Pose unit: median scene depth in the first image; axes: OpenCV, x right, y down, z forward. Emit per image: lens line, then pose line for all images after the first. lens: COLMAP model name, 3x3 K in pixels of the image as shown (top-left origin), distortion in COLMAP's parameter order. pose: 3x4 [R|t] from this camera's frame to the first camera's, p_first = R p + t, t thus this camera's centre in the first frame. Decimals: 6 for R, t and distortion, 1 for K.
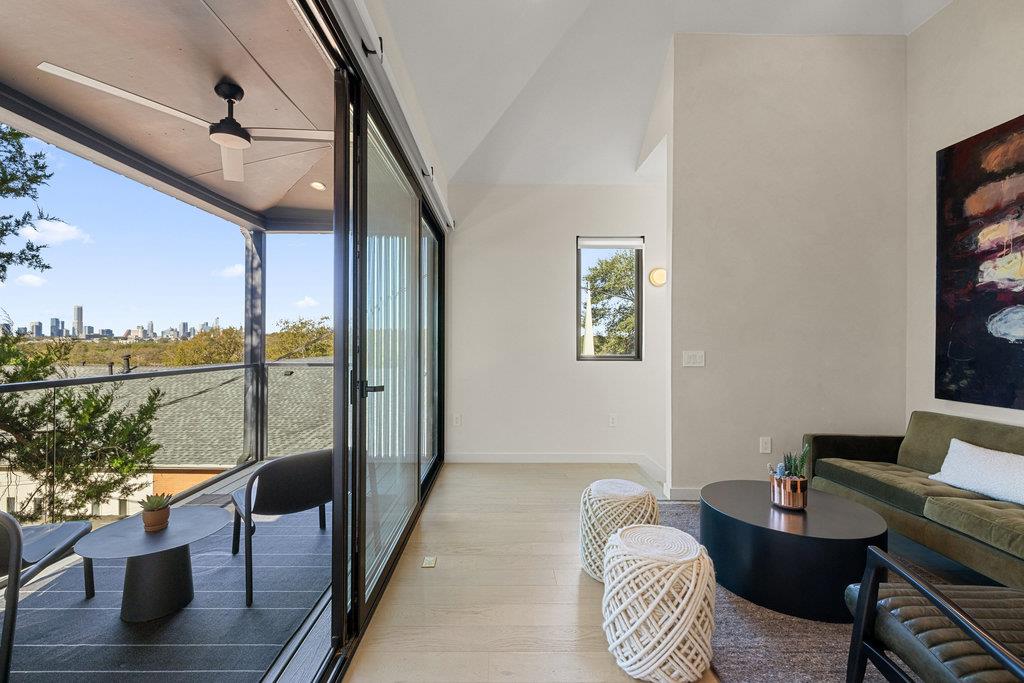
lens RADIAL K [[447.2, 0, 505.9], [0, 447.2, 341.2], [0, 0, 1]] dist [0.007839, -0.001058]
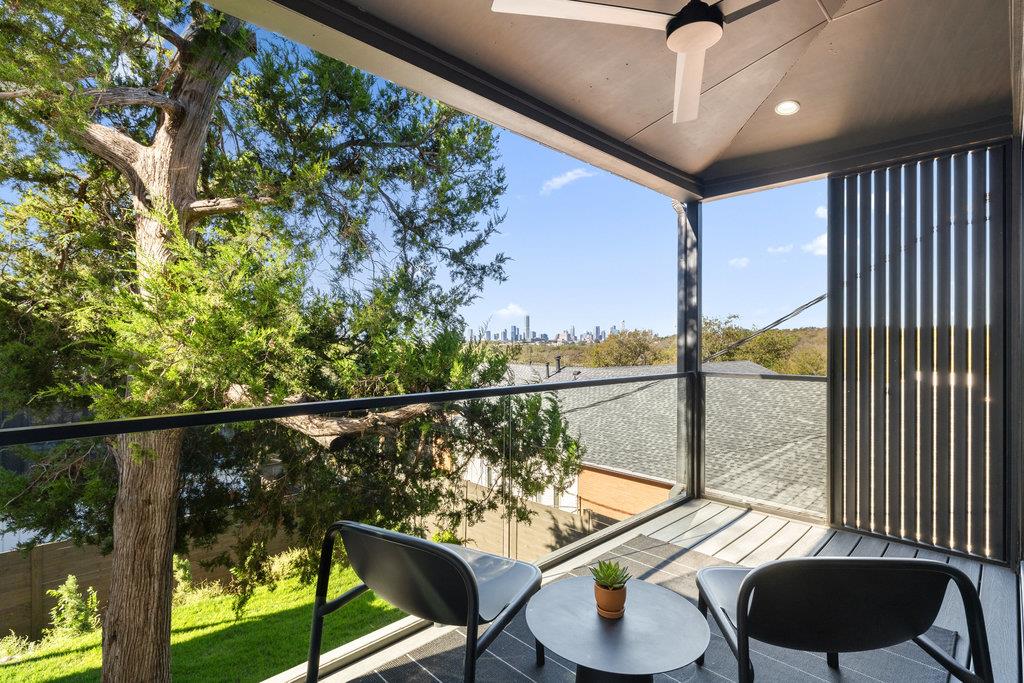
lens RADIAL K [[503.9, 0, 505.1], [0, 503.9, 344.0], [0, 0, 1]] dist [0.005538, -0.000239]
pose [[0.694628, -0.001719, -0.719367, -0.185937], [0.002391, 0.999997, -0.000080, 0.001640], [0.719365, -0.001664, 0.694631, 0.194387]]
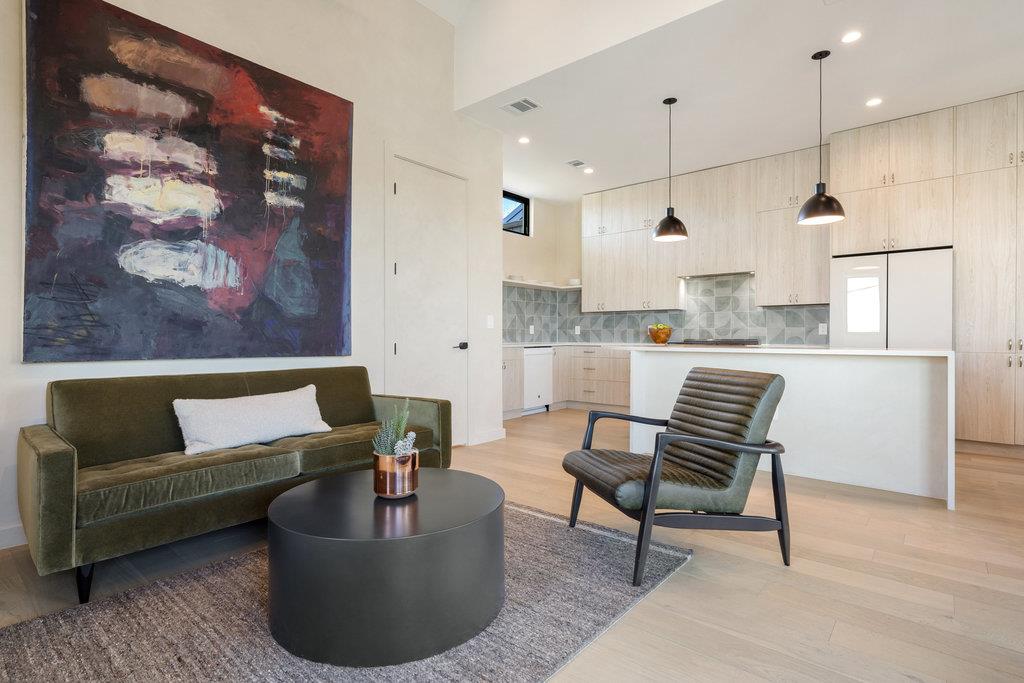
lens RADIAL K [[515.2, 0, 506.3], [0, 515.2, 337.2], [0, 0, 1]] dist [-0.005624, 0.003174]
pose [[-0.749803, -0.006153, 0.661632, -0.022241], [-0.005686, 0.999980, 0.002857, 0.077786], [-0.661636, -0.001620, -0.749823, 0.988378]]
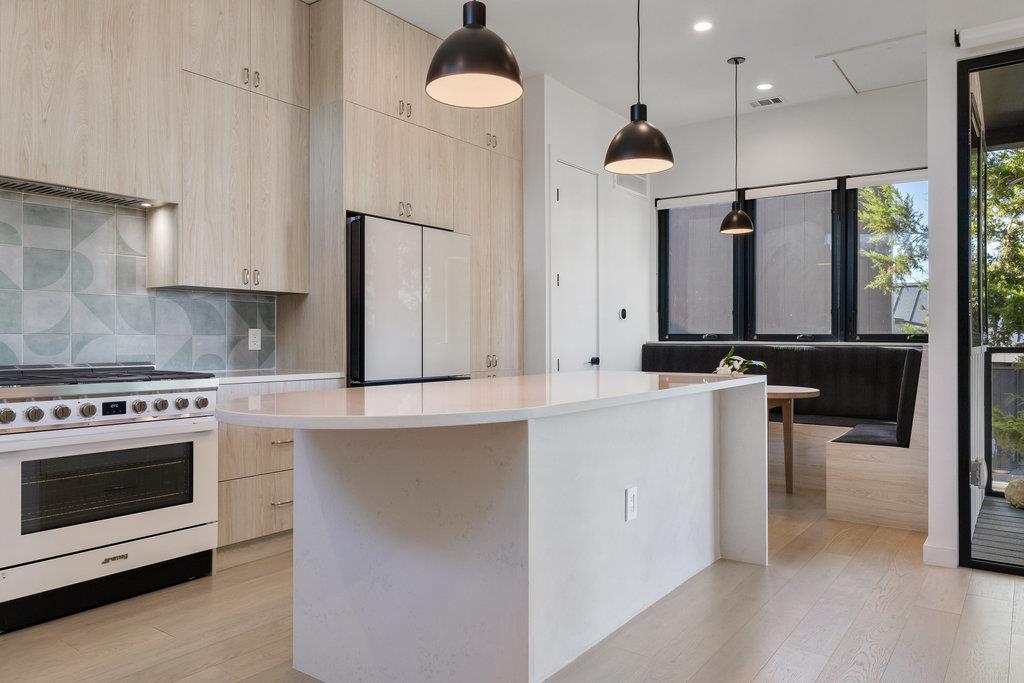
lens RADIAL K [[705.9, 0, 512.2], [0, 705.9, 339.2], [0, 0, 1]] dist [0.006879, -0.008564]
pose [[-0.600850, -0.005810, -0.799341, 0.923011], [-0.003119, 0.999983, -0.004924, 0.056456], [0.799356, -0.000466, -0.600858, 0.217429]]
